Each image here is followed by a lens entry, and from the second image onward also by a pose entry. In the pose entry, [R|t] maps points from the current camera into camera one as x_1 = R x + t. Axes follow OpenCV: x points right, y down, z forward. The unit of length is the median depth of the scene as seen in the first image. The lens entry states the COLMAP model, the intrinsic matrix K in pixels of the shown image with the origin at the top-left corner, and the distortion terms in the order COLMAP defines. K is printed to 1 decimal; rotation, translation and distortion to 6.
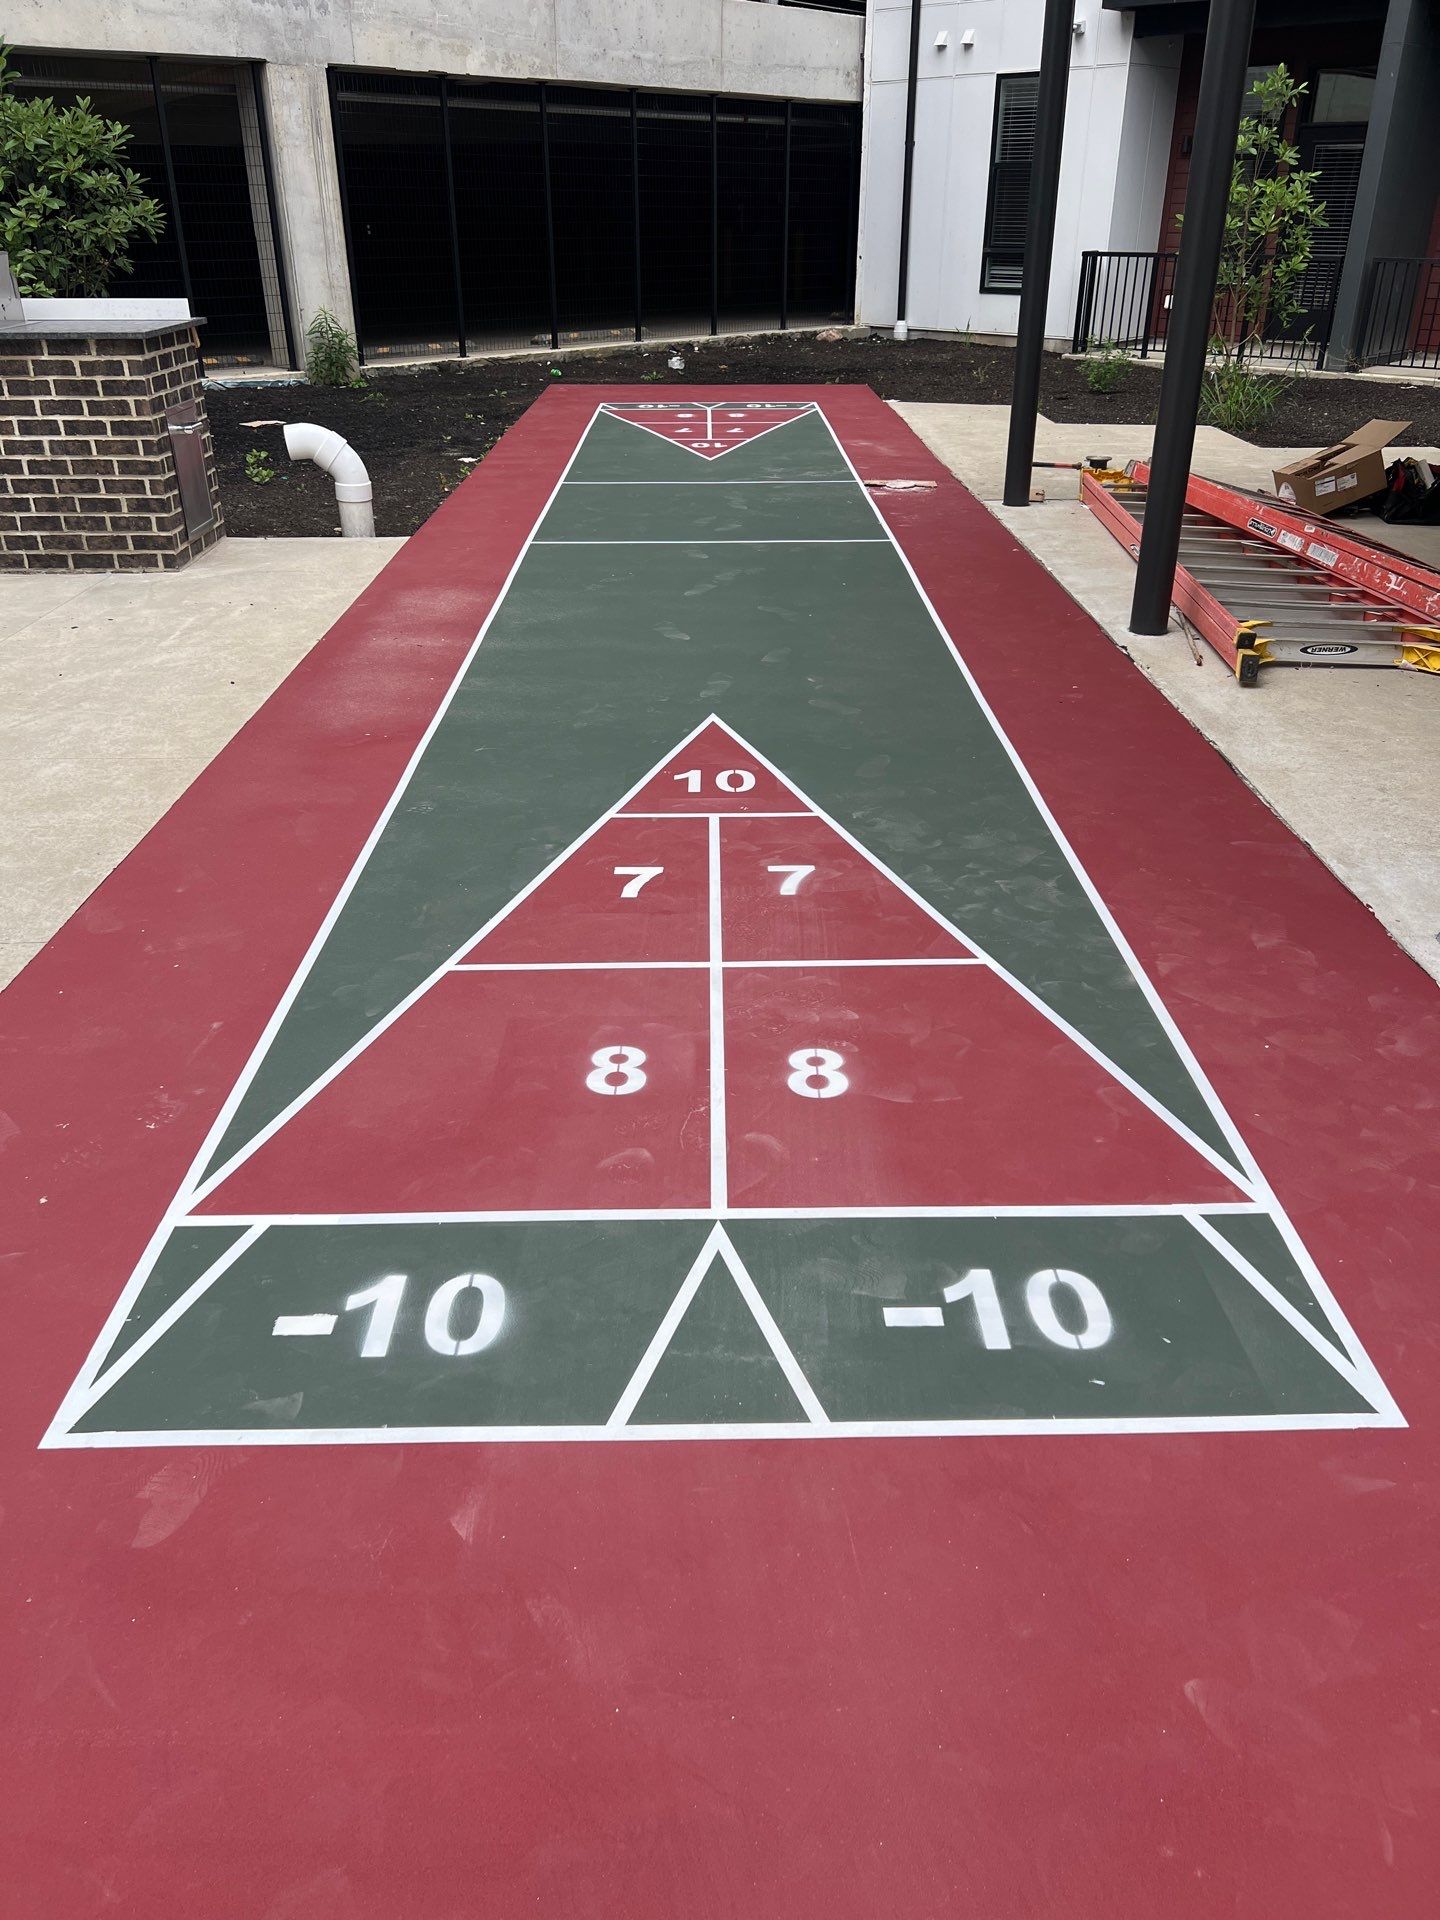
lens RADIAL K [[1438.1, 0, 718.3], [0, 1438.1, 966.7], [0, 0, 1]] dist [0.036443, -0.043651]
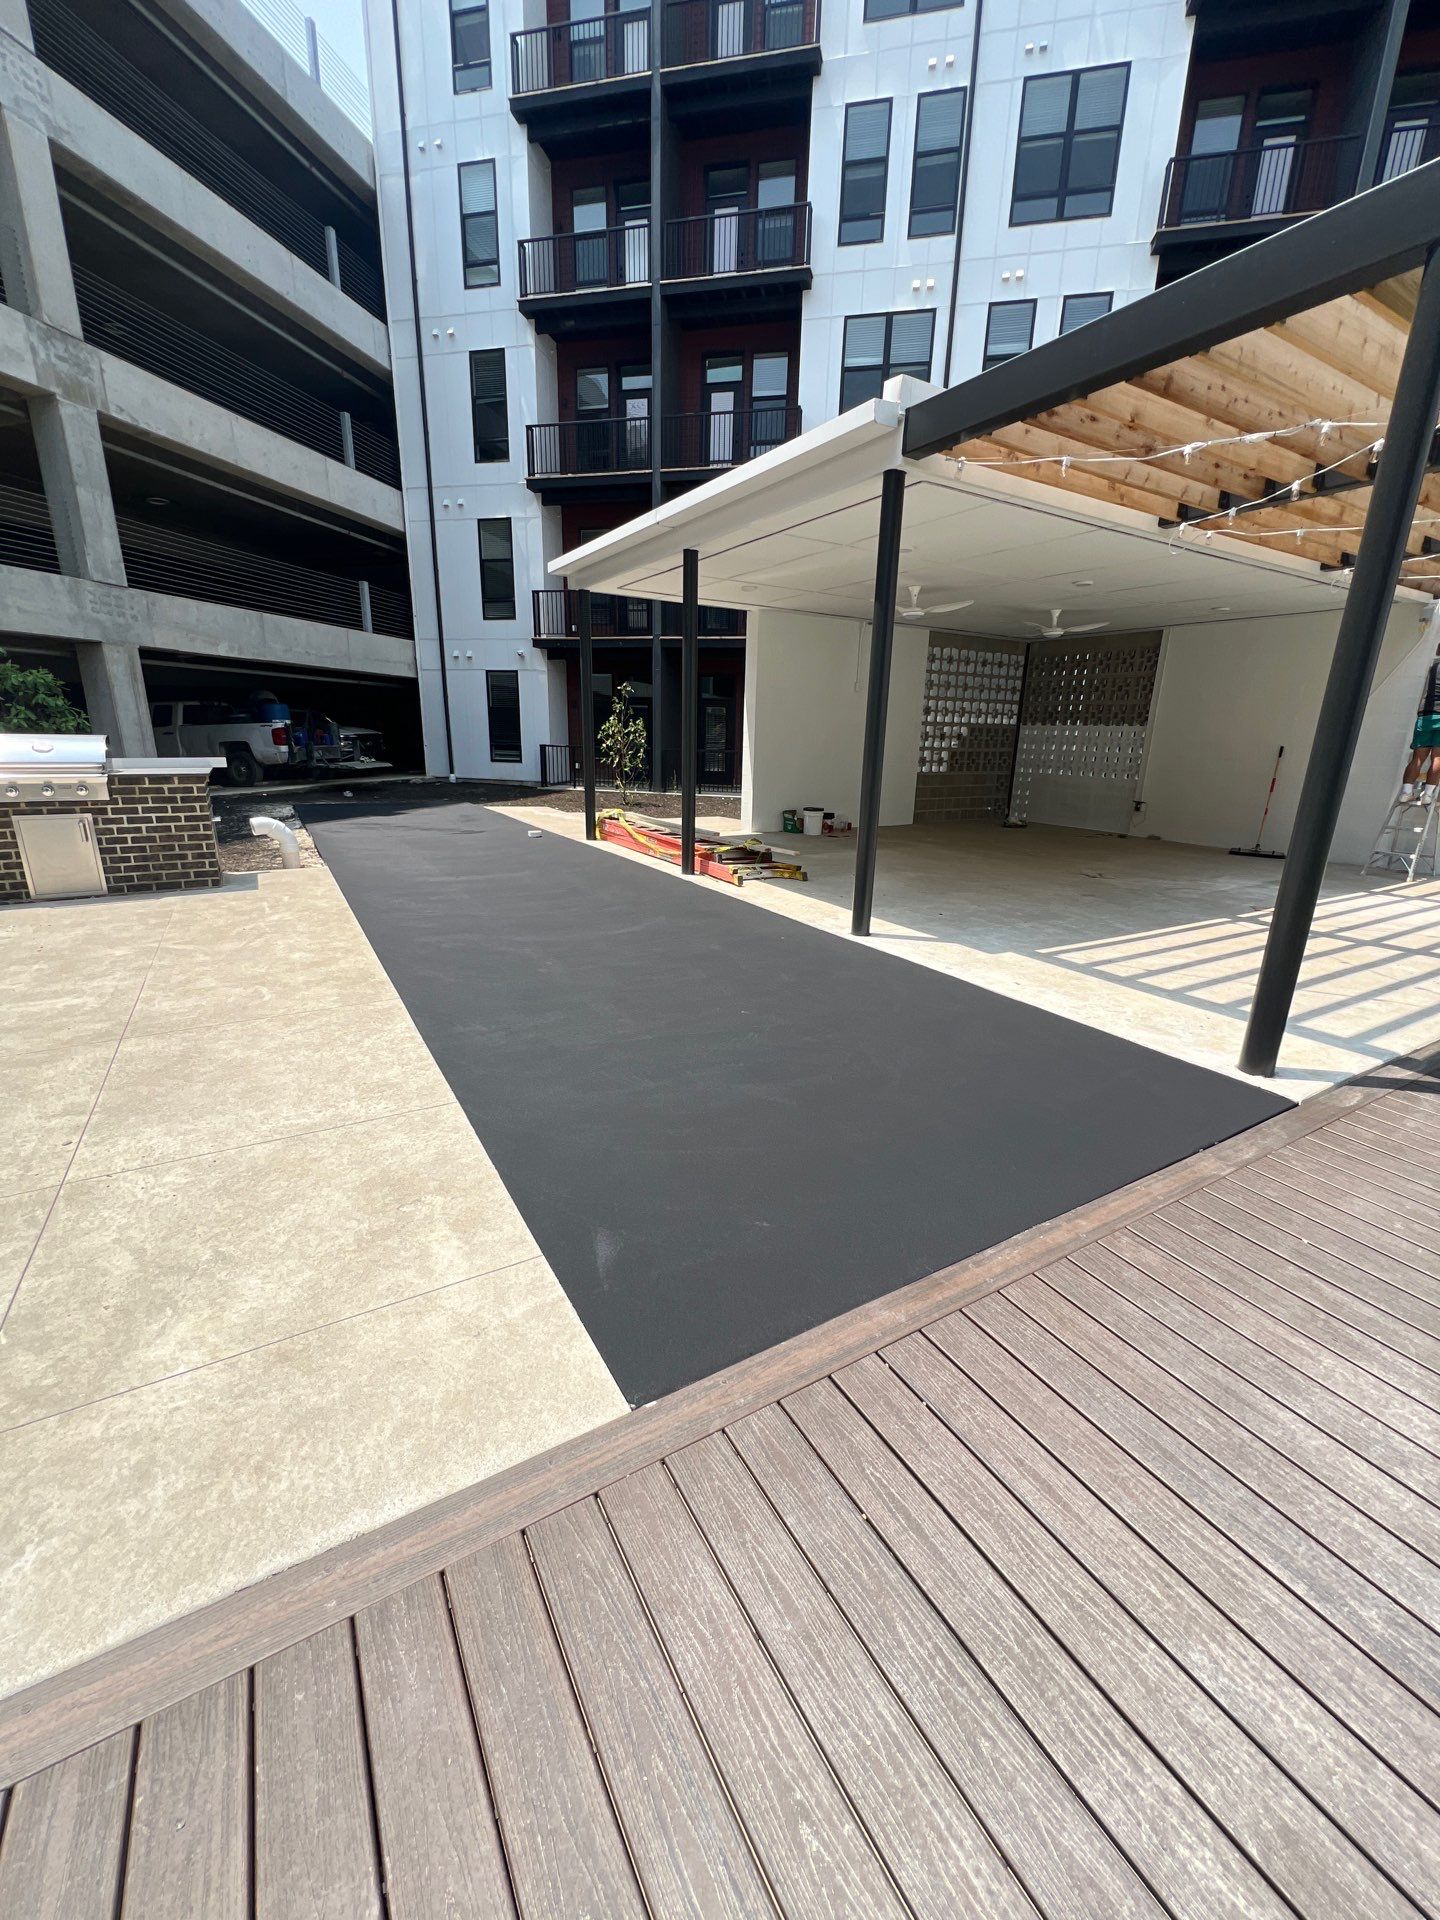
lens RADIAL K [[767.4, 0, 717.2], [0, 767.4, 945.3], [0, 0, 1]] dist [-0.002798, 0.000572]
pose [[0.865868, -0.114499, 0.486994, -0.319299], [0.211268, 0.966083, -0.148492, 0.103809], [-0.453474, 0.231461, 0.860690, -0.190433]]
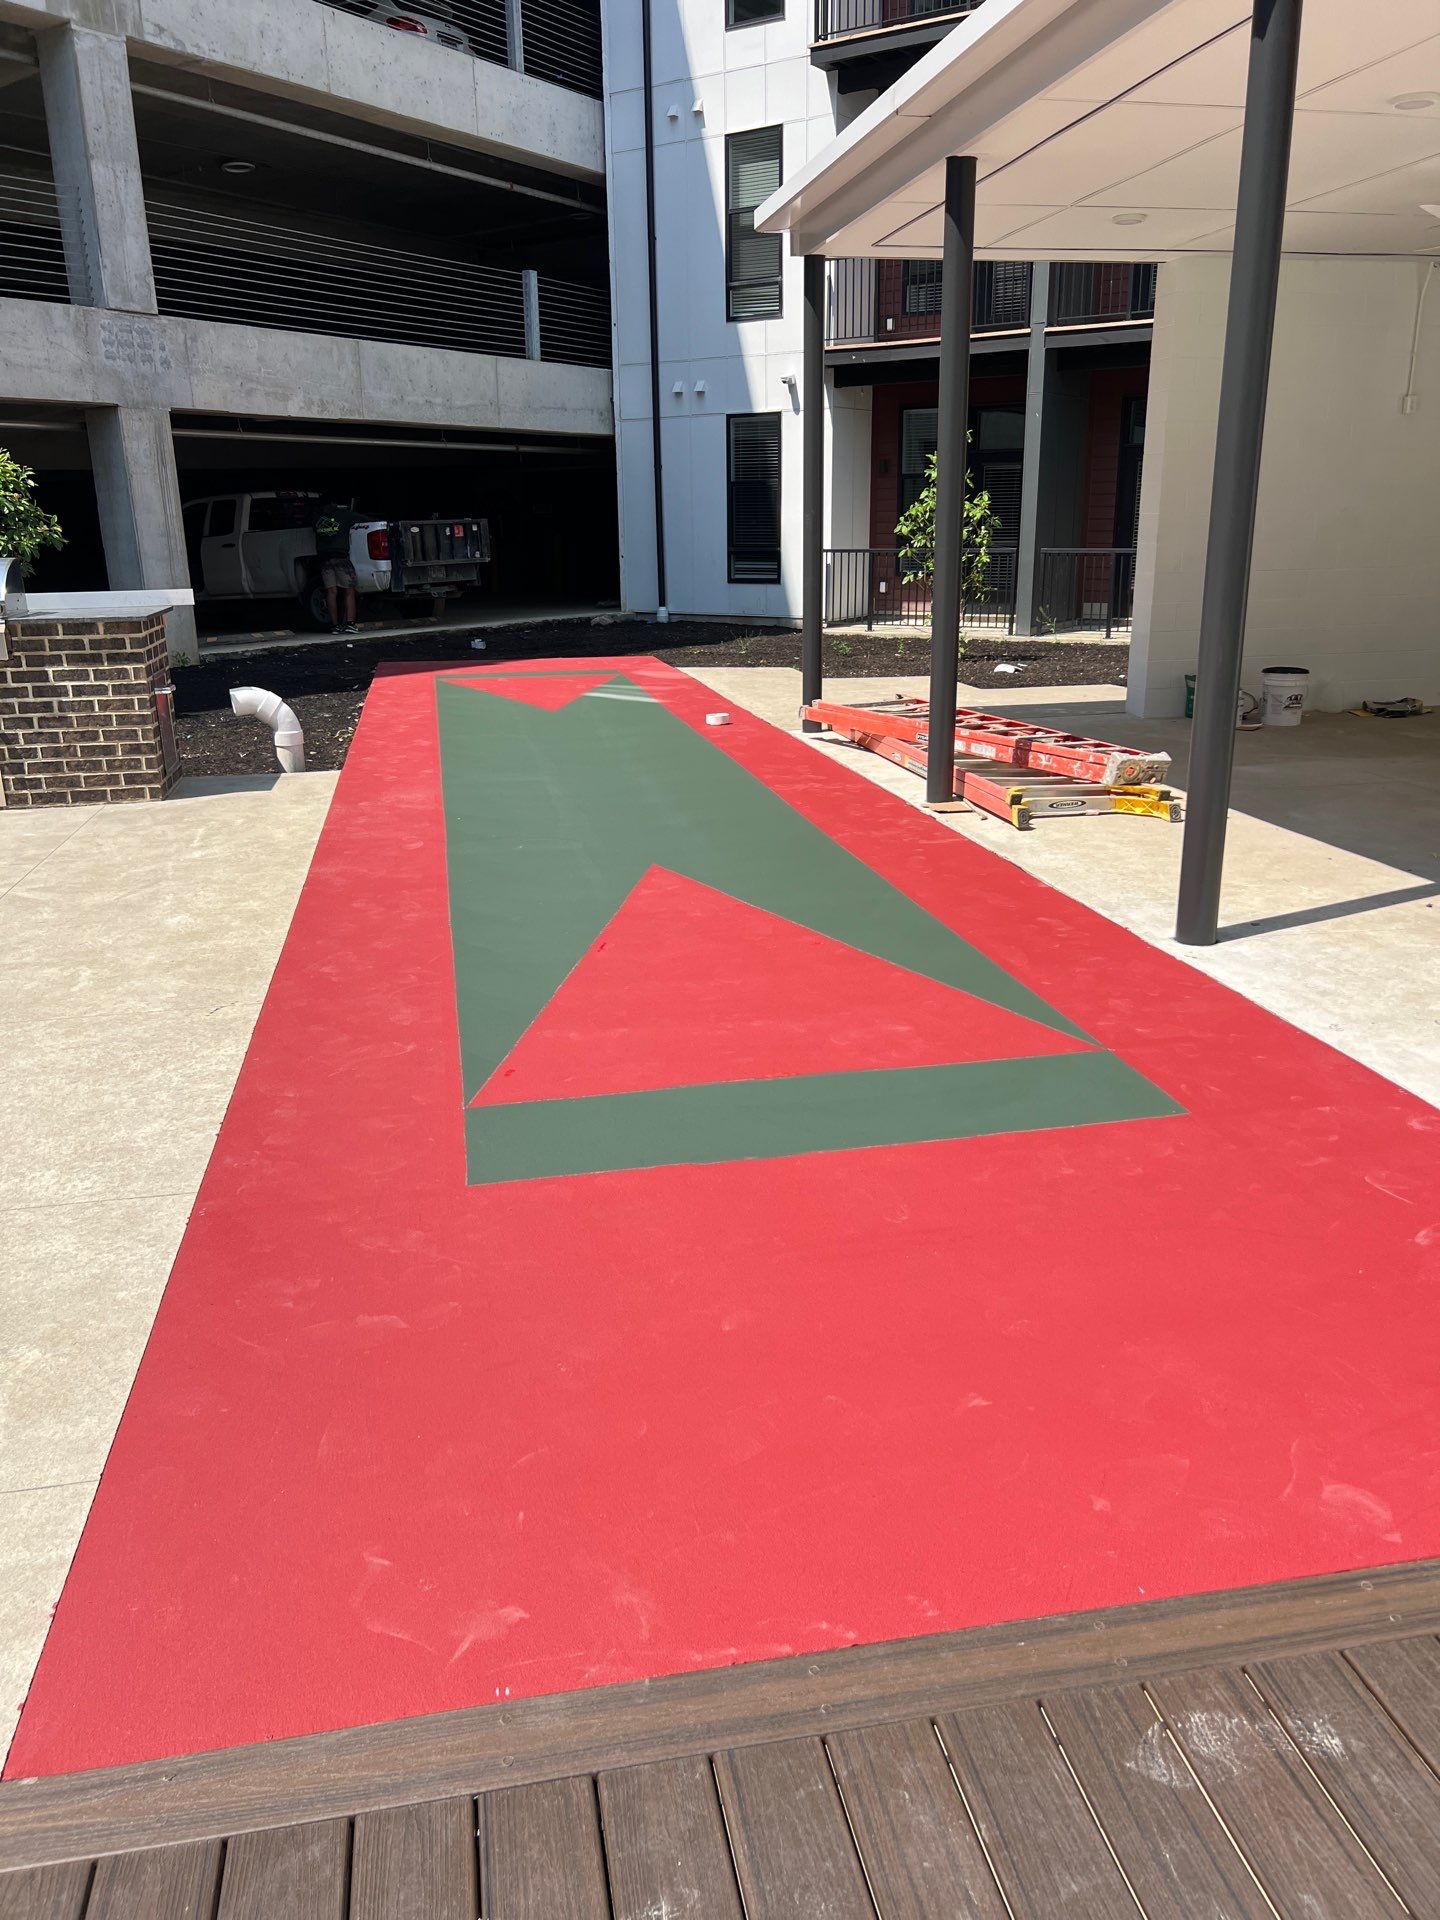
lens RADIAL K [[1438.1, 0, 712.5], [0, 1438.1, 957.6], [0, 0, 1]] dist [0.036443, -0.043651]
pose [[0.983862, -0.063459, 0.167296, -0.135789], [0.093368, 0.979685, -0.177479, 0.119875], [-0.152635, 0.190235, 0.969801, -0.234180]]
